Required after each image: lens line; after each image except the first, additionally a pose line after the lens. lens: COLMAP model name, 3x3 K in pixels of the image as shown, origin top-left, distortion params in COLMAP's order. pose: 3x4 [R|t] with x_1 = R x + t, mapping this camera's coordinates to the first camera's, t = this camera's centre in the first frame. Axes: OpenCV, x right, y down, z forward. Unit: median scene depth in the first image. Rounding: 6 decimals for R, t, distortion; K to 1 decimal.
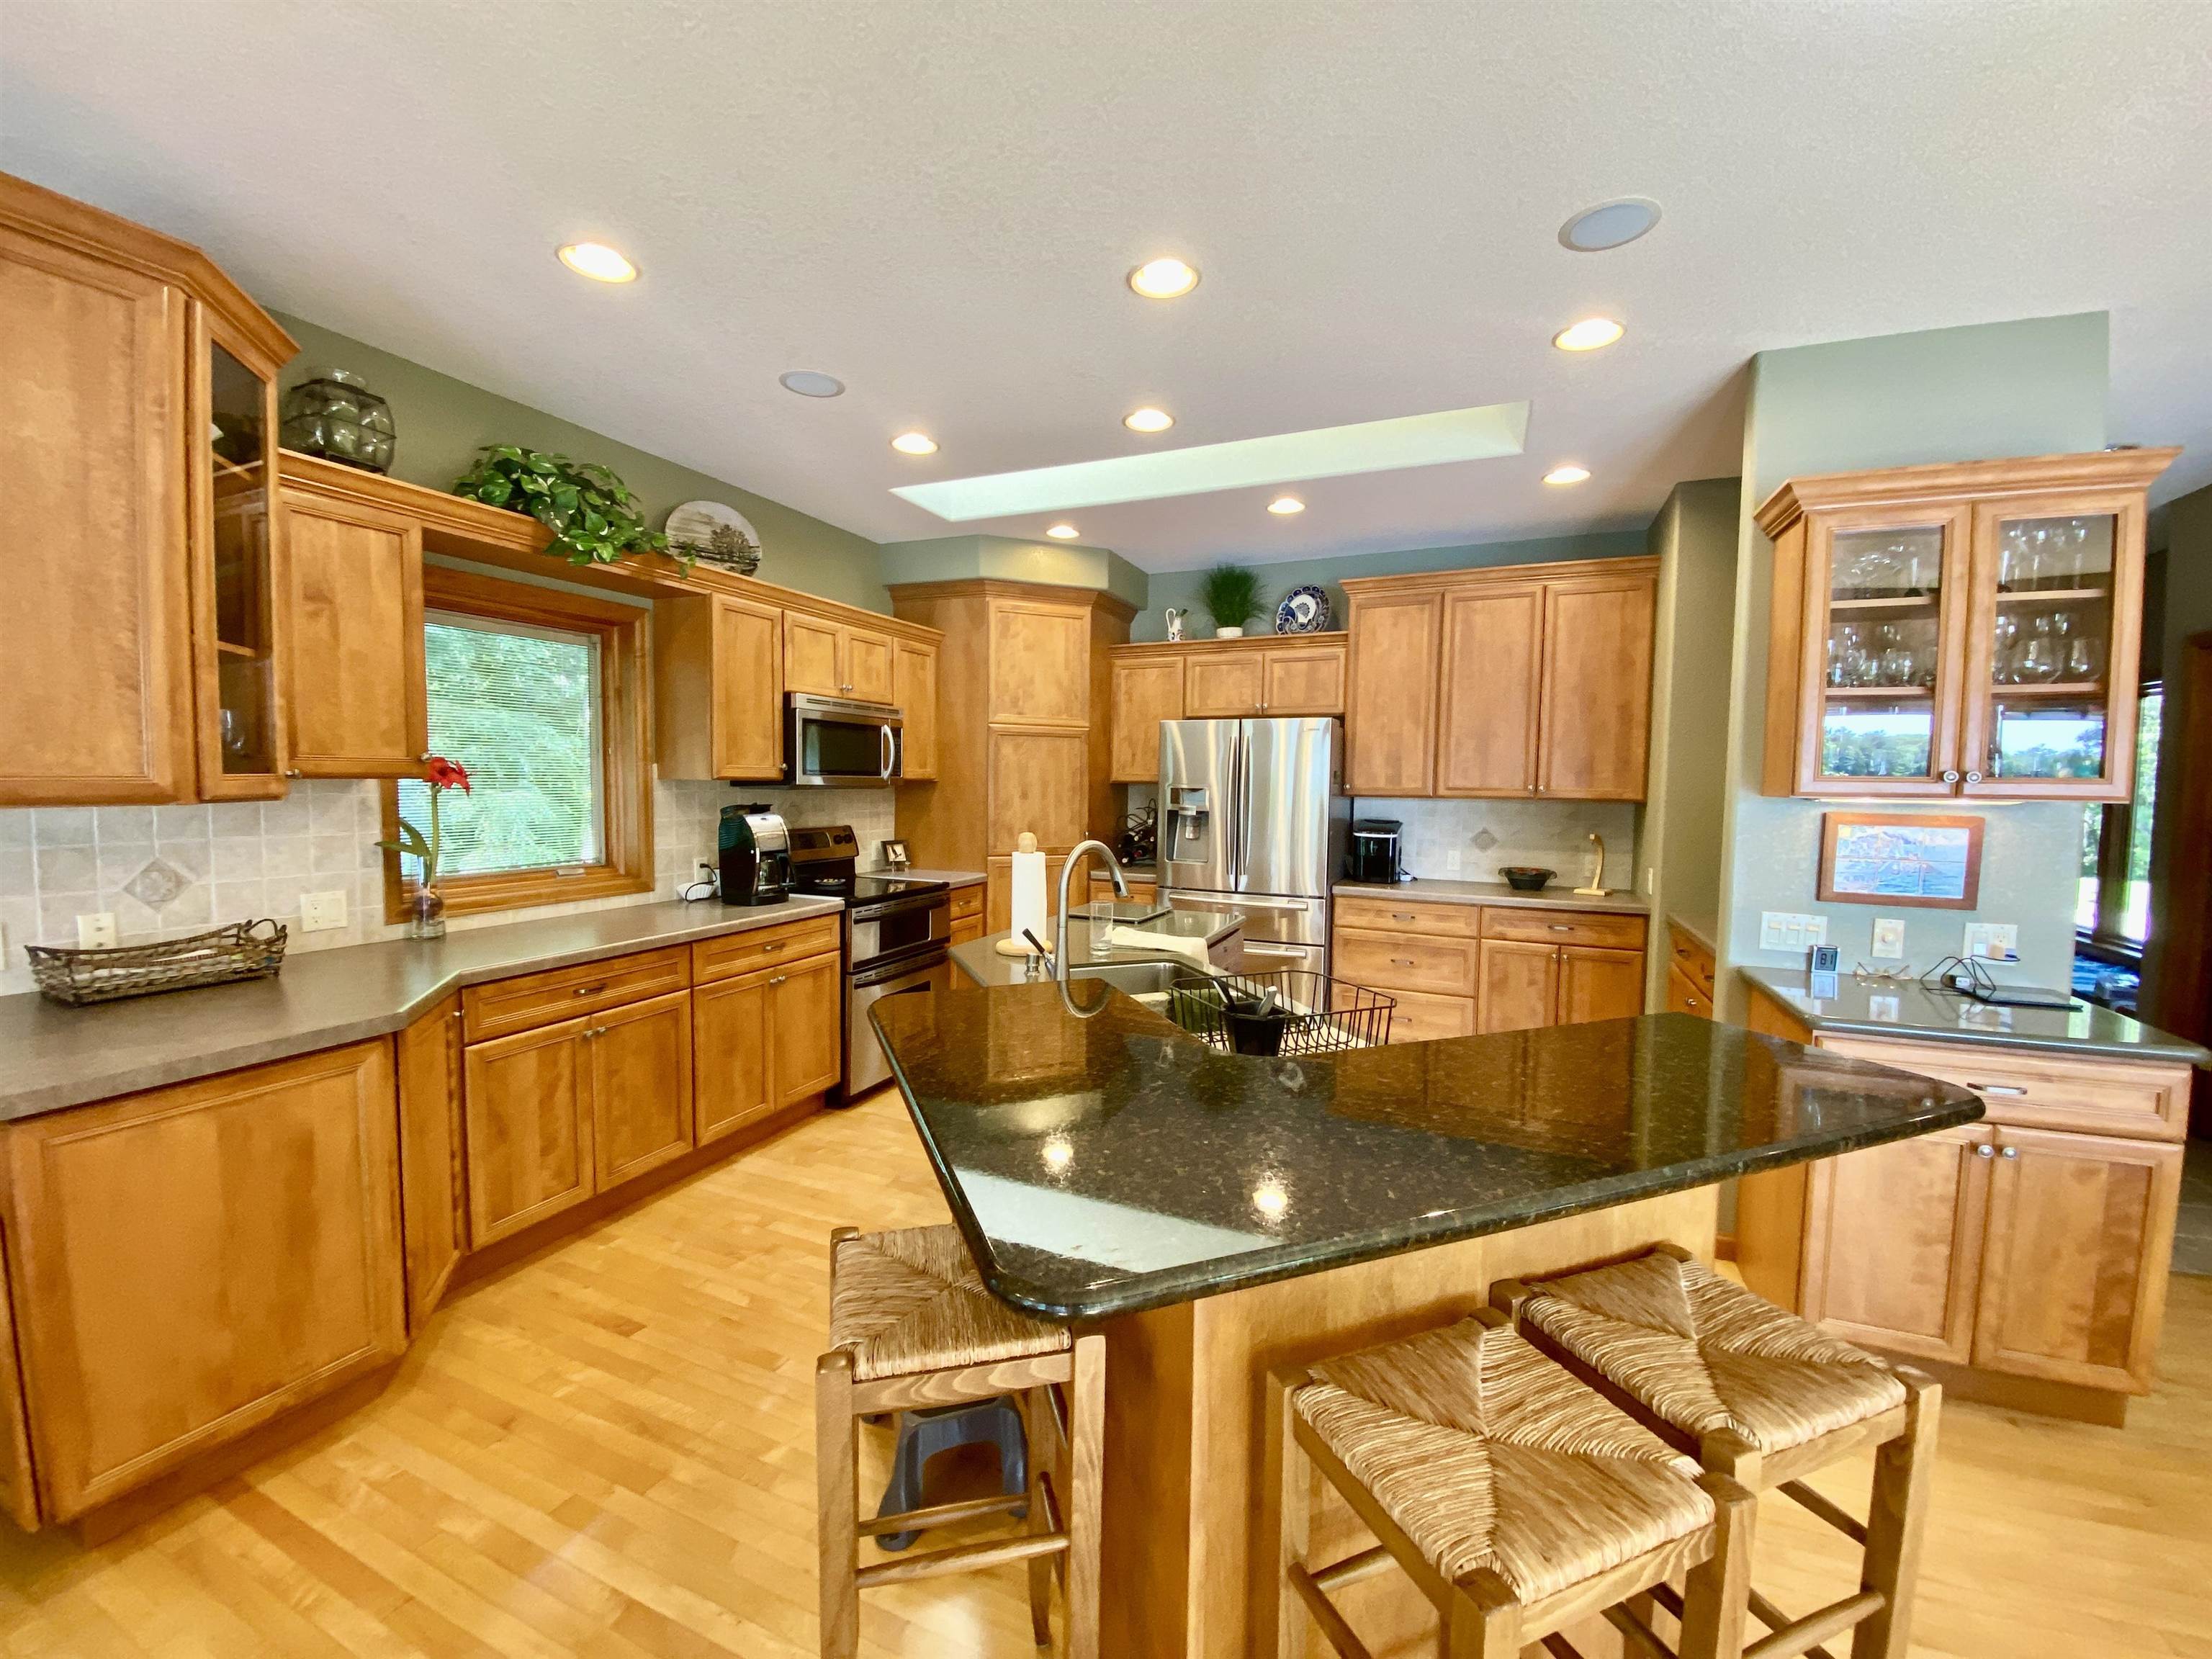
lens RADIAL K [[941.9, 0, 1101.4], [0, 941.9, 845.5], [0, 0, 1]] dist [0.038528, -0.028460]
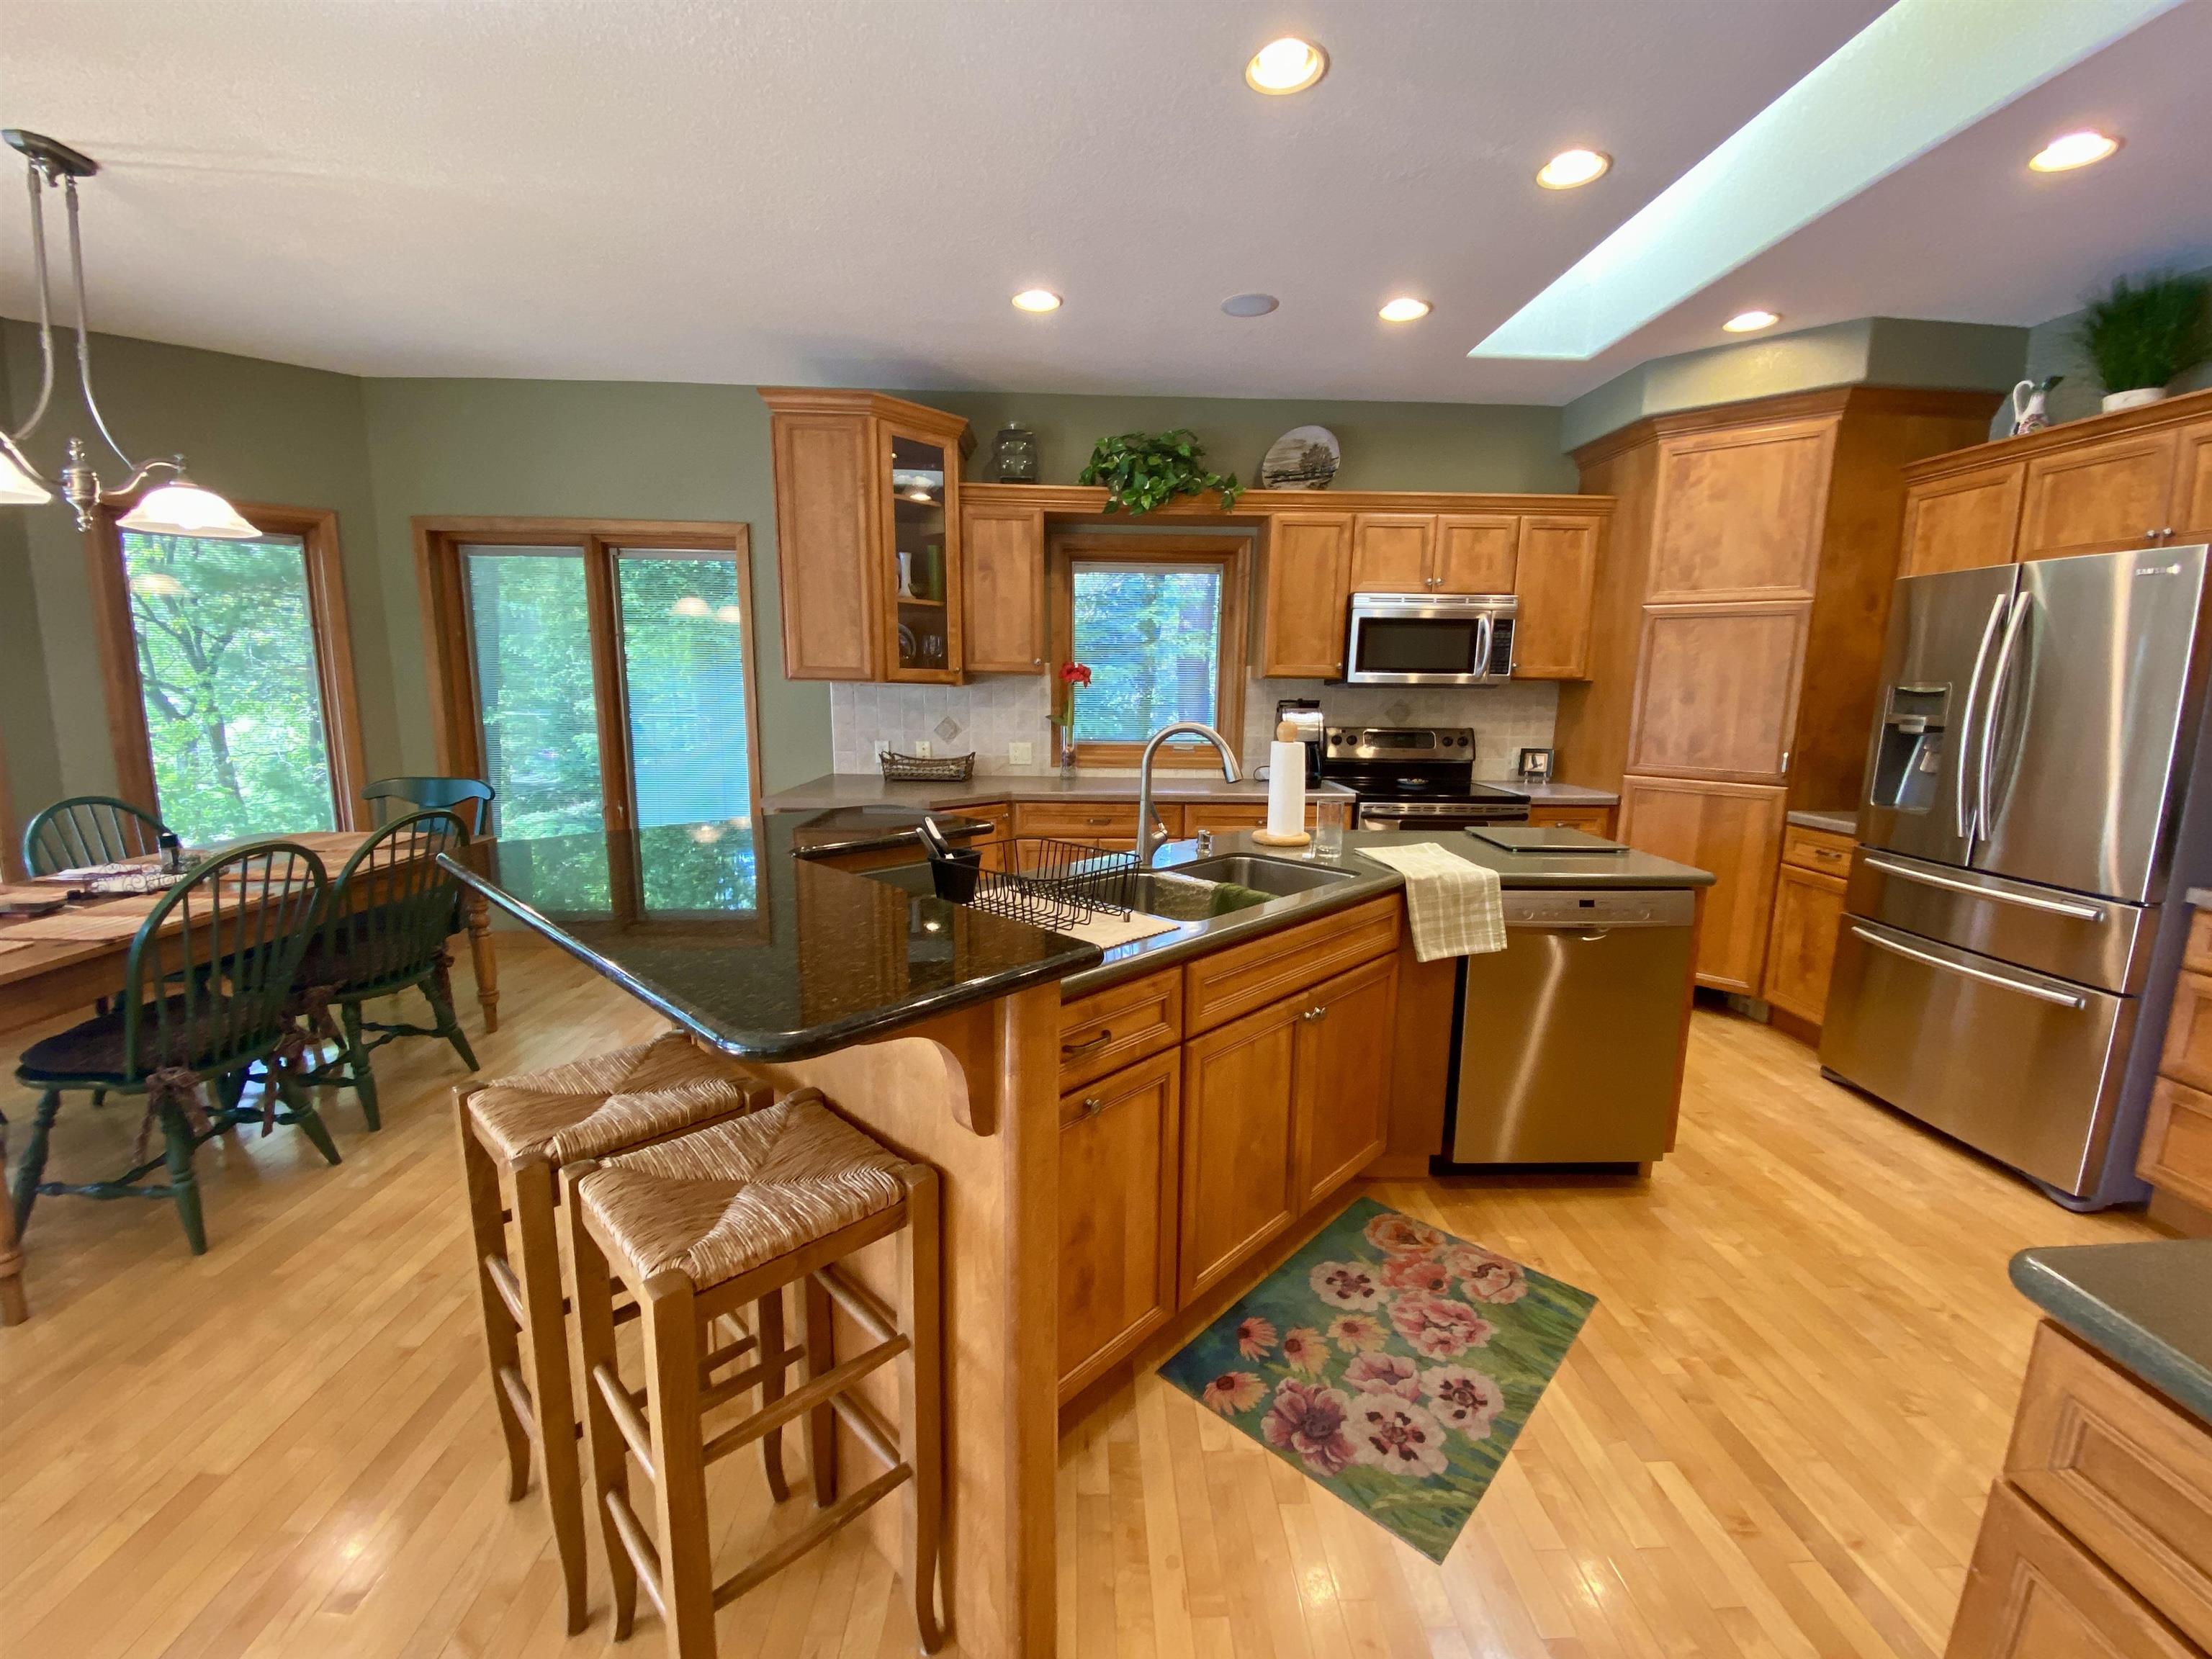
lens RADIAL K [[941.9, 0, 1101.4], [0, 941.9, 845.5], [0, 0, 1]] dist [0.038528, -0.028460]
pose [[0.384629, 0.148157, -0.911103, 0.471862], [-0.076311, 0.988760, 0.128570, 0.001627], [0.919911, 0.020075, 0.391612, 0.278482]]
